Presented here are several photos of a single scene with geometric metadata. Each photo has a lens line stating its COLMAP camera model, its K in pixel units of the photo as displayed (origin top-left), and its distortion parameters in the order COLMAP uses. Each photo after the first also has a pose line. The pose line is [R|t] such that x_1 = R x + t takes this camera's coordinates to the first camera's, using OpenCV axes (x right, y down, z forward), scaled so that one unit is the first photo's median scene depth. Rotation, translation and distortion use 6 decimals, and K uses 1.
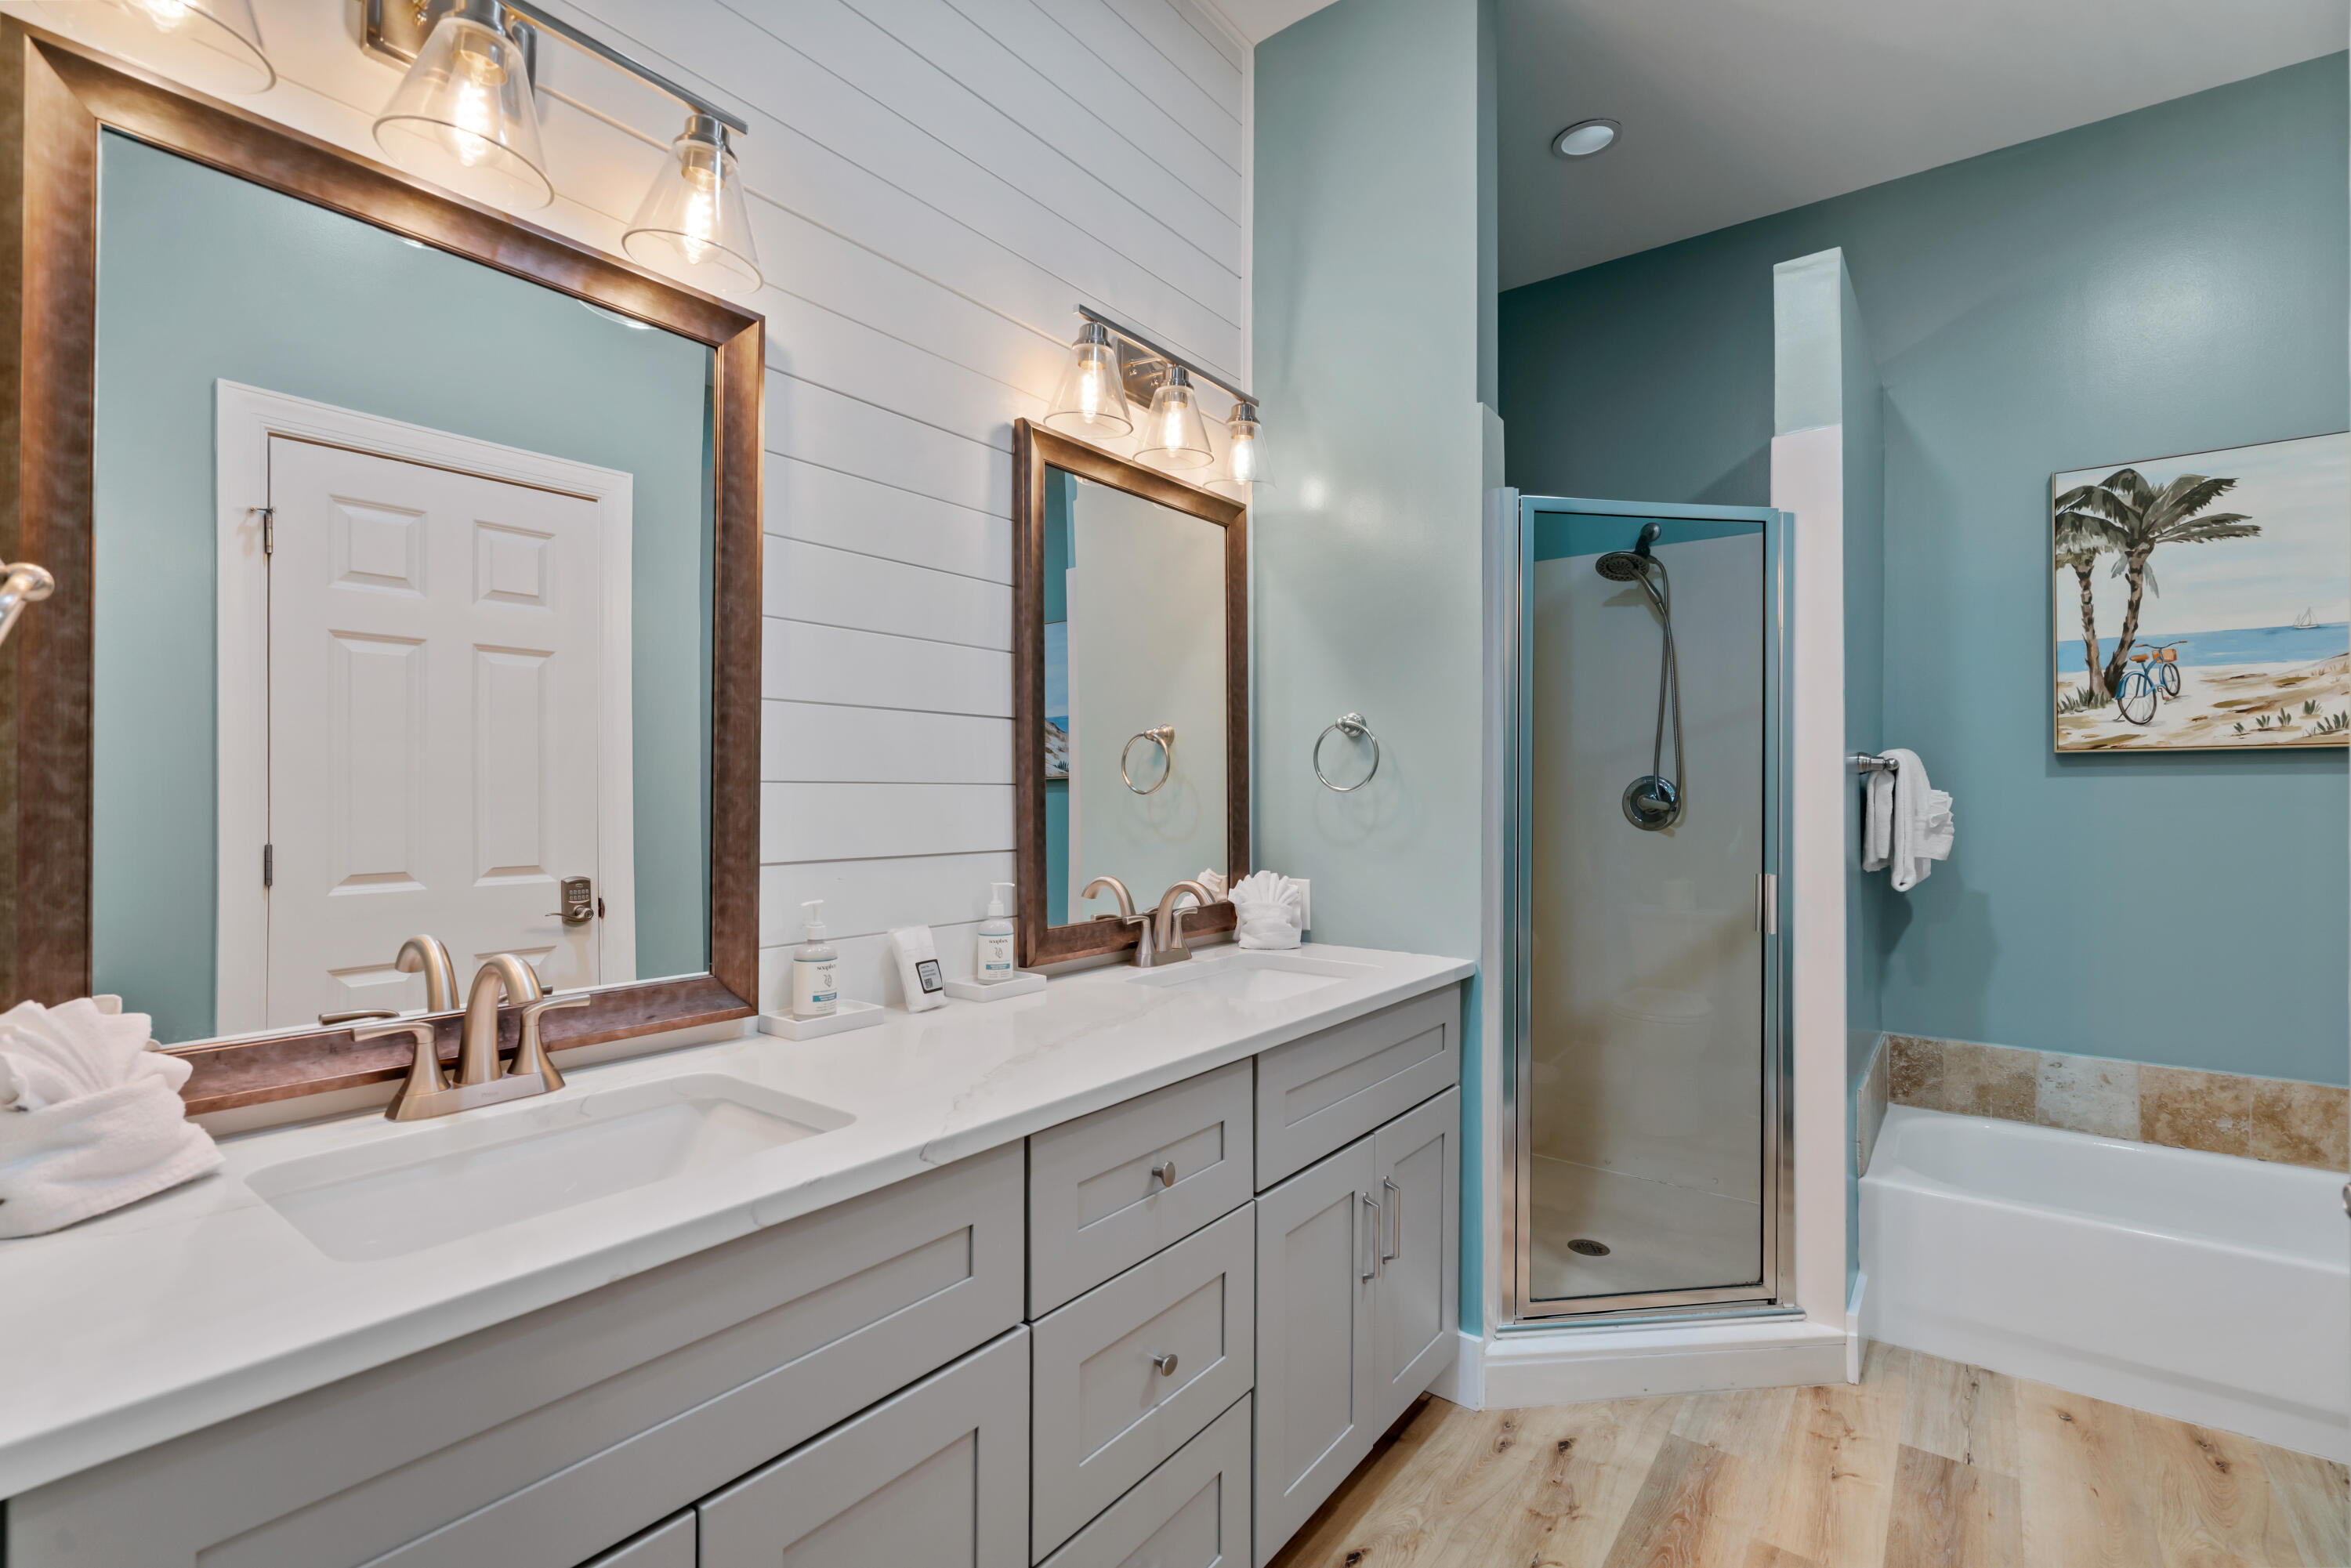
lens RADIAL K [[1078.2, 0, 1151.8], [0, 1078.2, 789.6], [0, 0, 1]] dist [-0.005835, 0.003434]
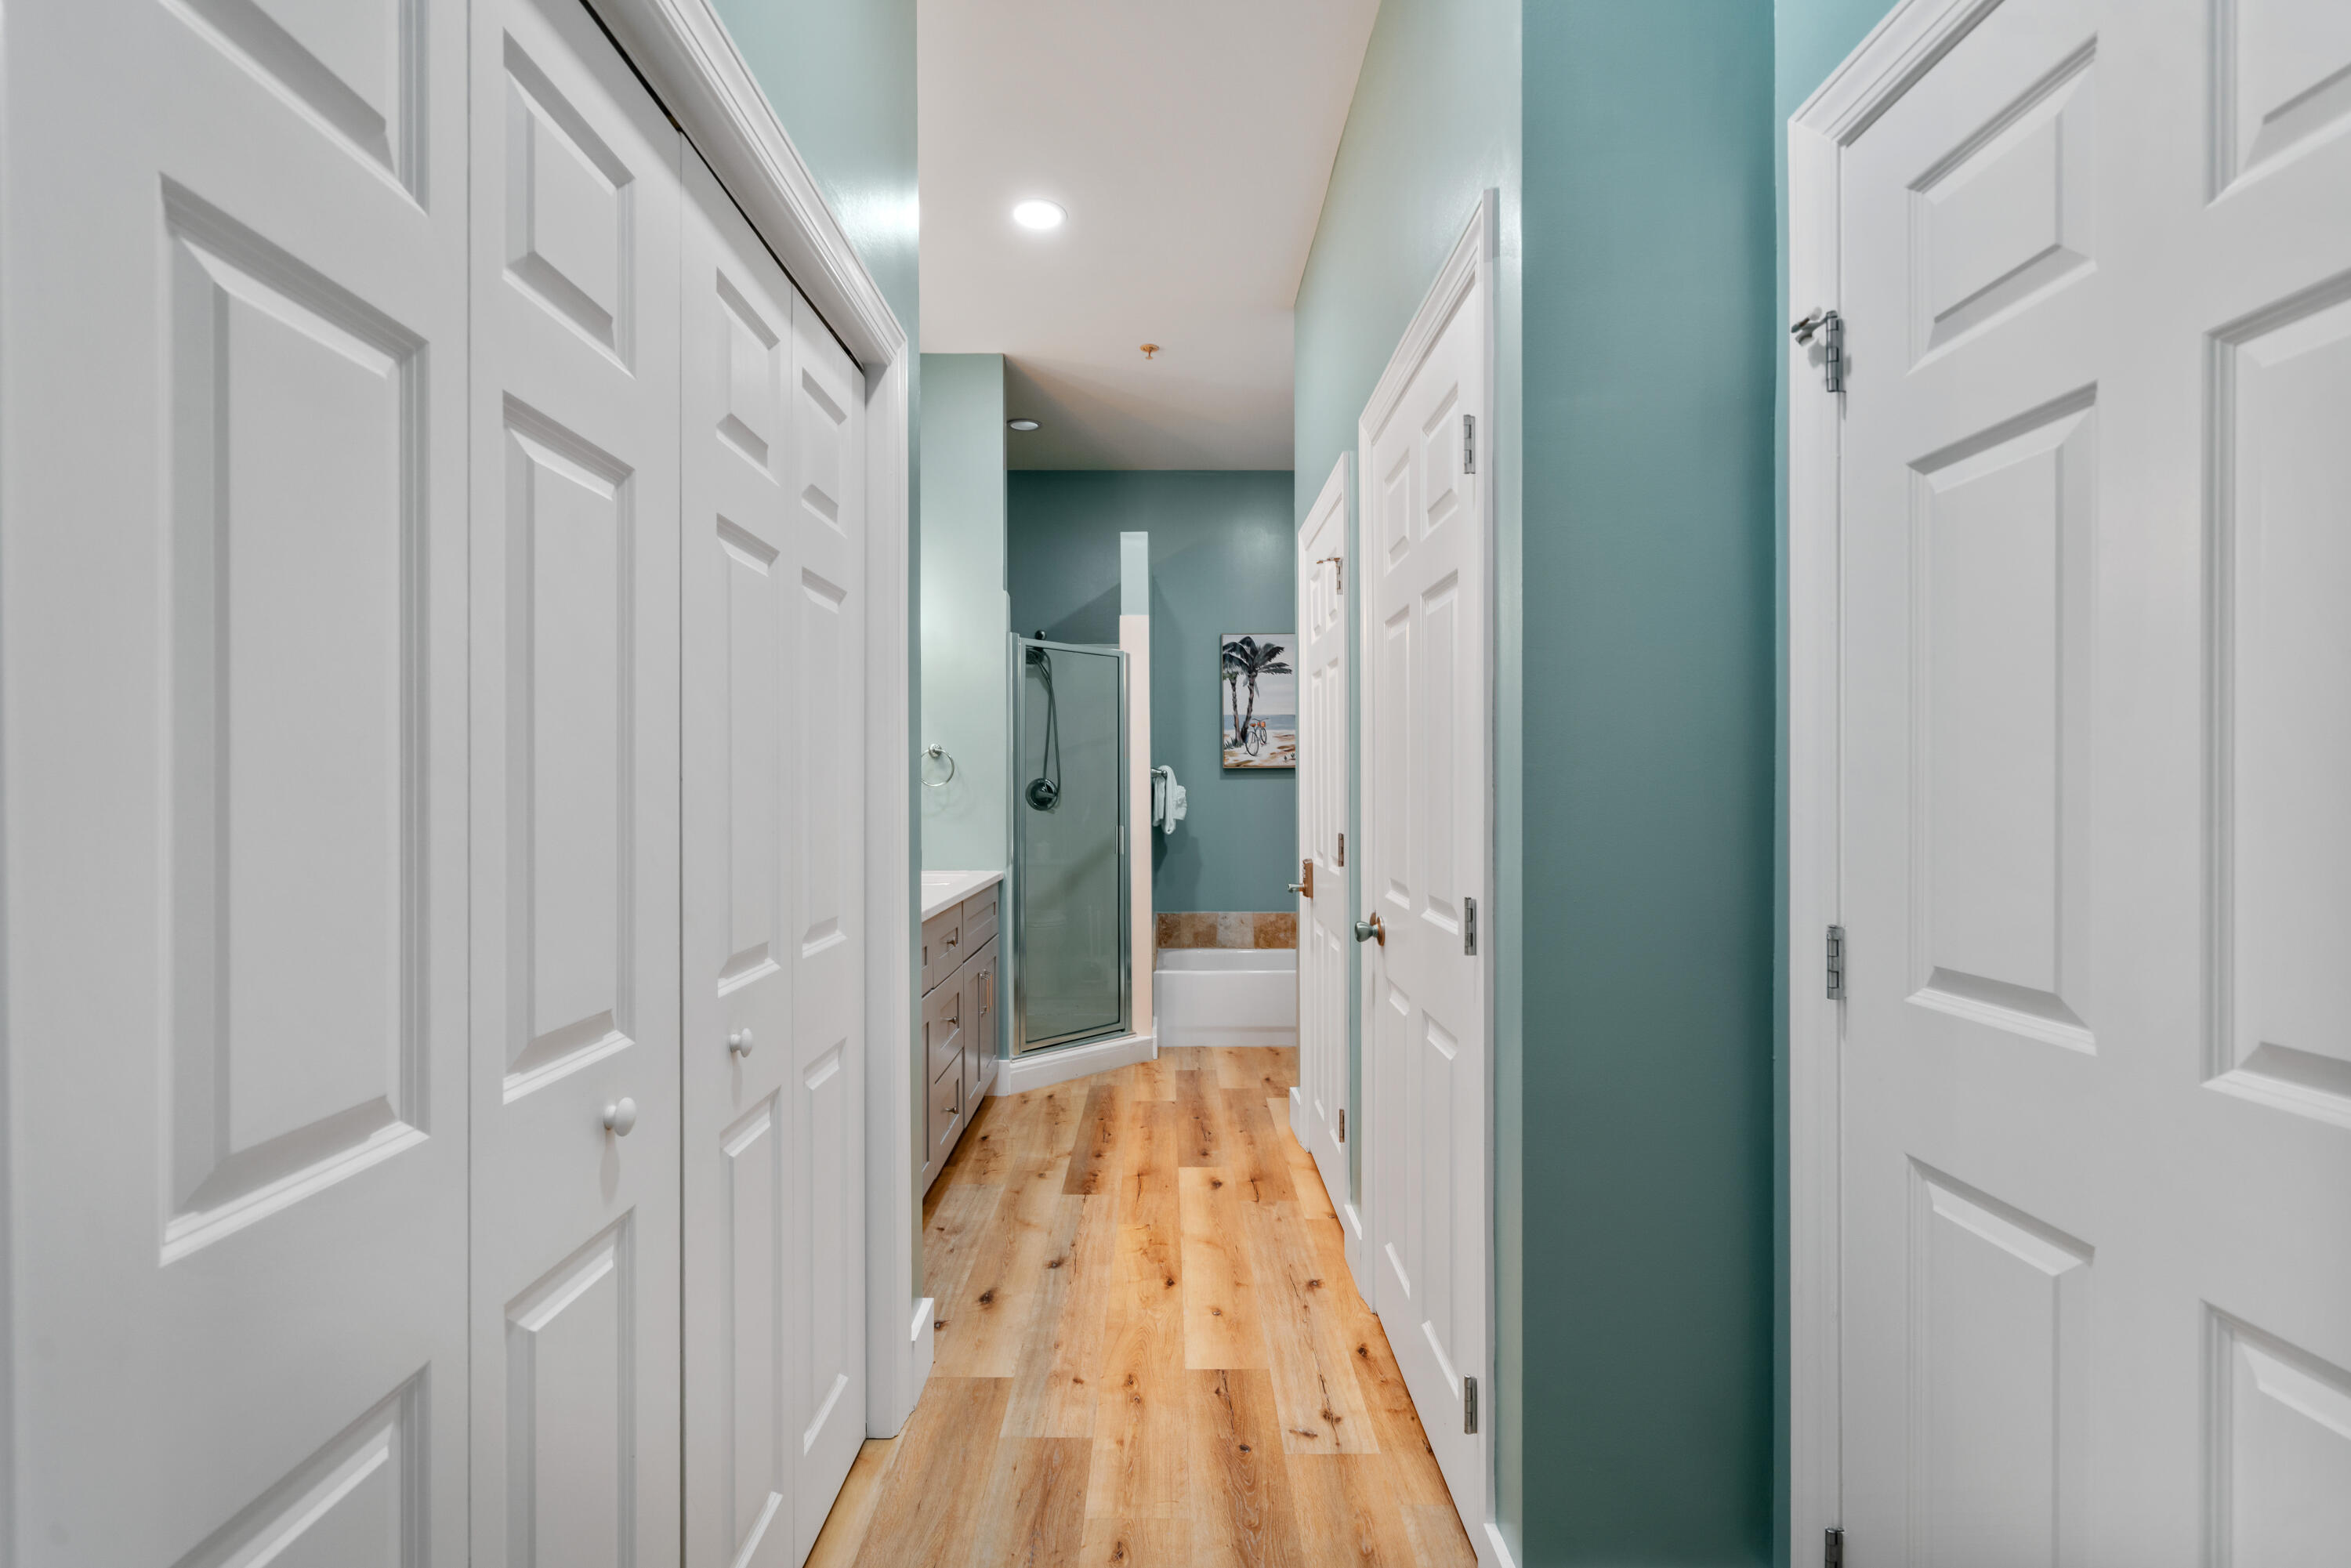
lens RADIAL K [[1078.2, 0, 1182.0], [0, 1078.2, 789.5], [0, 0, 1]] dist [-0.005835, 0.003434]
pose [[0.782183, -0.003872, 0.623036, -0.573006], [0.003457, 0.999992, 0.001875, 0.003483], [-0.623039, 0.000687, 0.782191, -0.638608]]
